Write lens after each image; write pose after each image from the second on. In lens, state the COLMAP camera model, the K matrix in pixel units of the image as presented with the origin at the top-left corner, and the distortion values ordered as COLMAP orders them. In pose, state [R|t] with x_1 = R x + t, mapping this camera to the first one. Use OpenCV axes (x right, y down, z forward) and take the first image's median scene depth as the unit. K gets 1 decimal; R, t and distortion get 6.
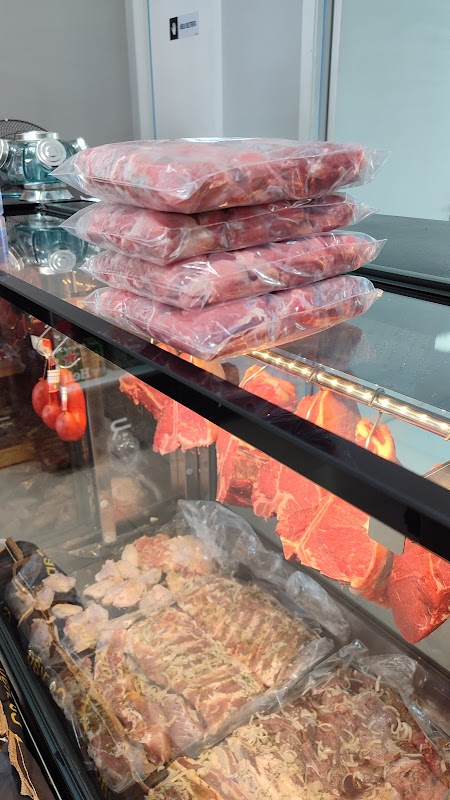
lens RADIAL K [[592.2, 0, 225.0], [0, 592.2, 400.0], [0, 0, 1]] dist [0.001164, 0.002008]
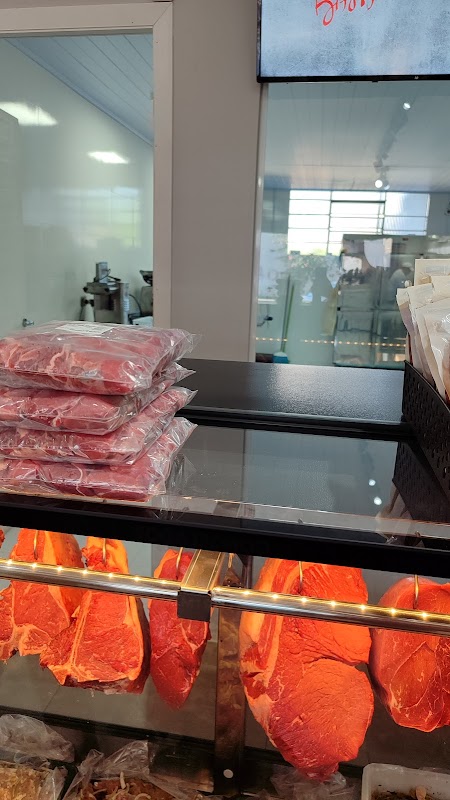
lens RADIAL K [[592.2, 0, 225.0], [0, 592.2, 400.0], [0, 0, 1]] dist [0.001164, 0.002008]
pose [[0.735265, -0.127591, 0.665661, -0.305726], [0.241626, 0.966937, -0.081553, -0.055081], [-0.633247, 0.220804, 0.741784, -0.046324]]
